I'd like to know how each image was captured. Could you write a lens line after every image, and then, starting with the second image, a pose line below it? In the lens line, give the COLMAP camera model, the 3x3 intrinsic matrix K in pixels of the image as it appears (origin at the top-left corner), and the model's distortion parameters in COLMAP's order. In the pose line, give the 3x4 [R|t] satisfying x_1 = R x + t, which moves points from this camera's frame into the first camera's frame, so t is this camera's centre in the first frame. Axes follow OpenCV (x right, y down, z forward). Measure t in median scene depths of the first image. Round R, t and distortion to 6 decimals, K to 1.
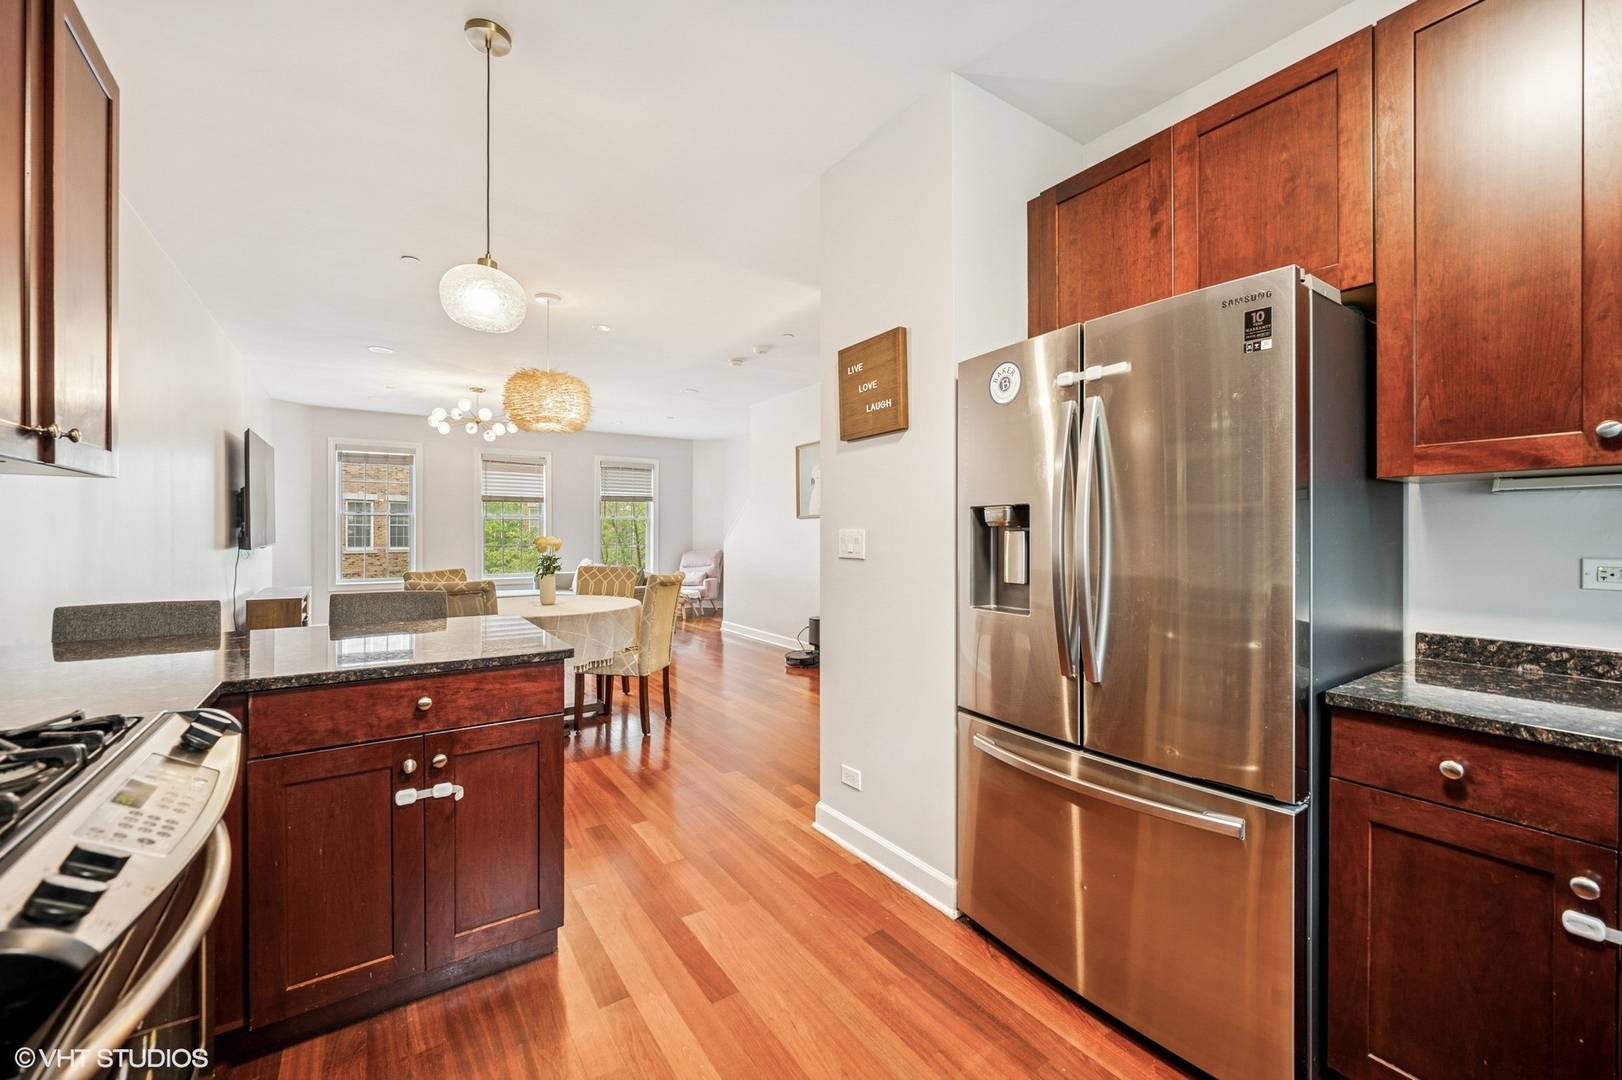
lens RADIAL K [[645.9, 0, 810.5], [0, 645.9, 535.4], [0, 0, 1]] dist [0.002422, -0.000538]
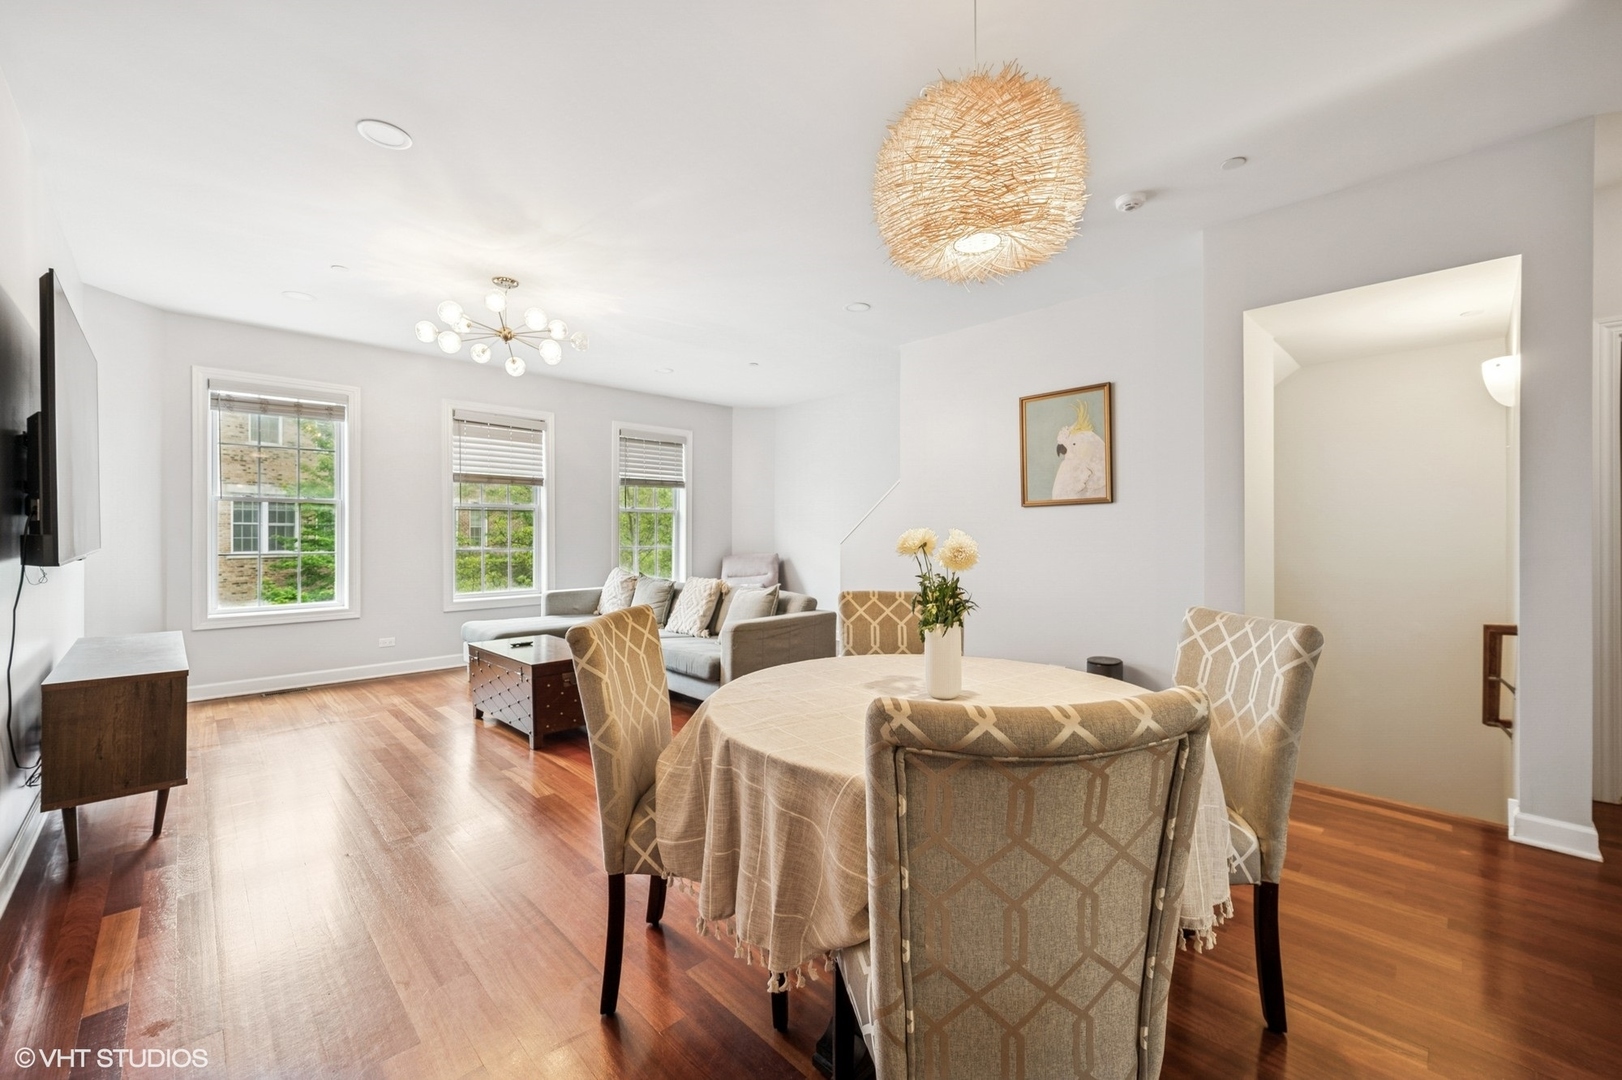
lens RADIAL K [[645.9, 0, 811.5], [0, 645.9, 533.6], [0, 0, 1]] dist [0.002422, -0.000538]
pose [[0.984506, -0.001917, 0.175342, -0.254710], [0.002450, 0.999993, -0.002822, 0.002165], [-0.175335, 0.003207, 0.984504, 0.279096]]
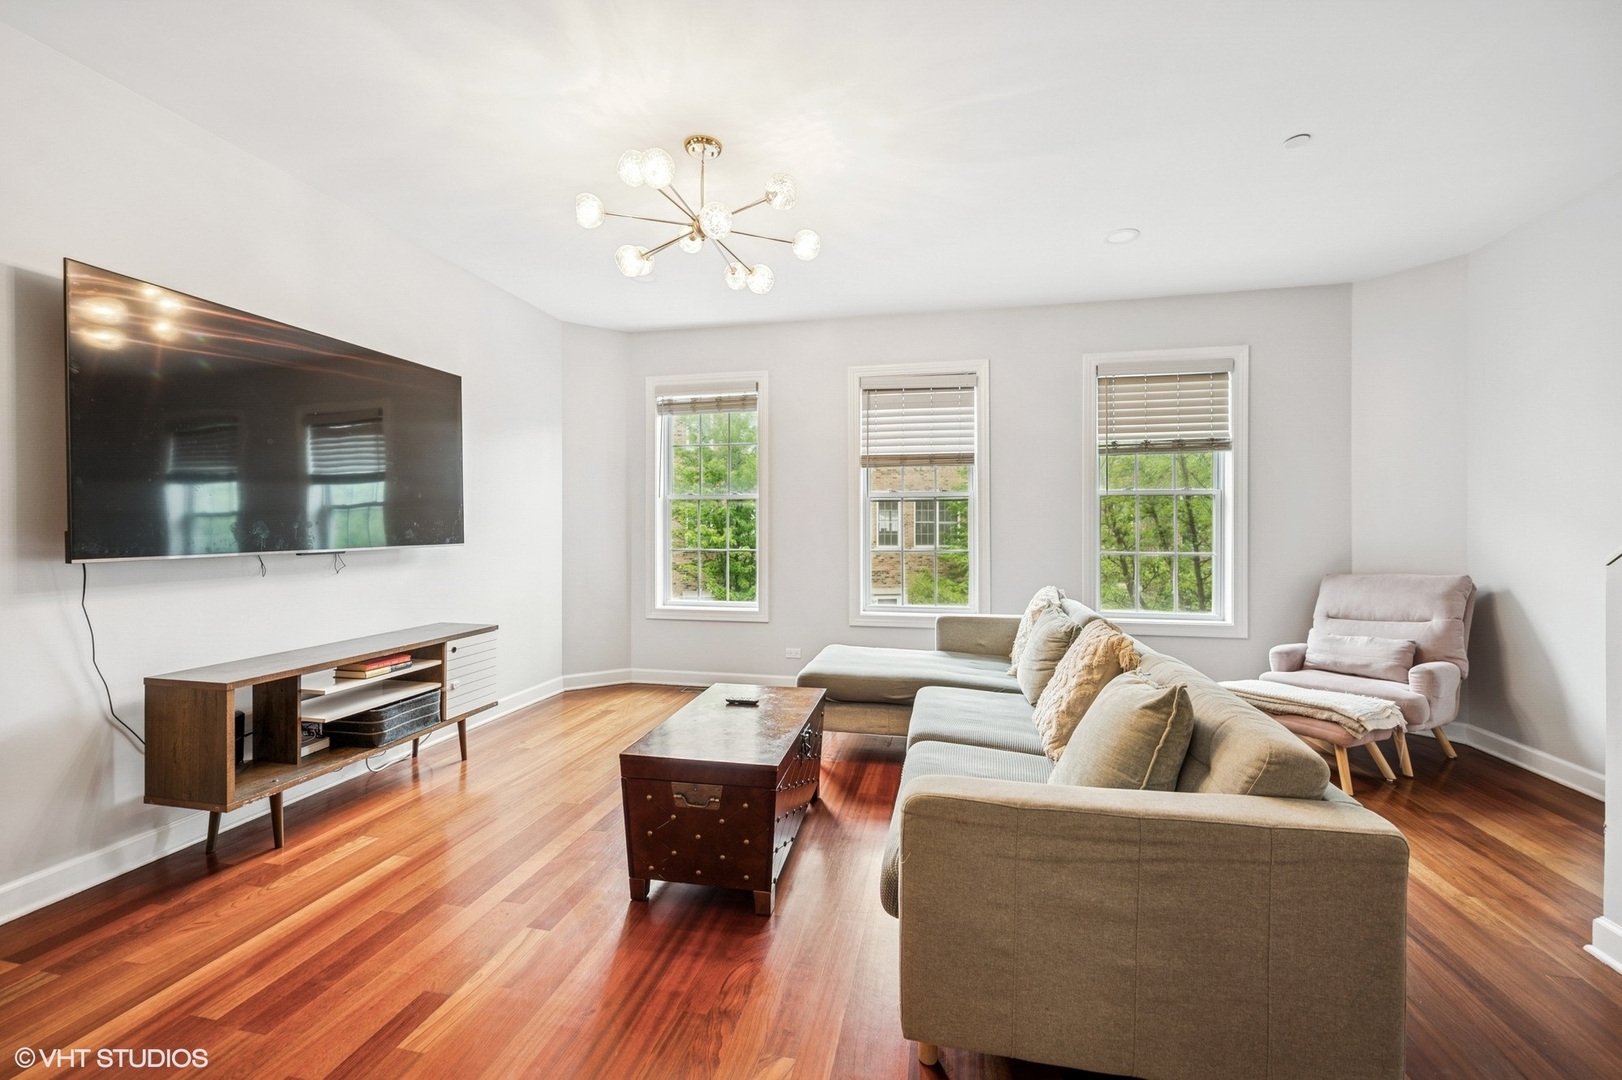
lens RADIAL K [[645.9, 0, 816.2], [0, 645.9, 531.3], [0, 0, 1]] dist [0.002422, -0.000538]
pose [[0.691977, 0.000119, -0.721920, -0.142699], [-0.002451, 0.999995, -0.002184, 0.001314], [0.721916, 0.003281, 0.691973, 0.577617]]
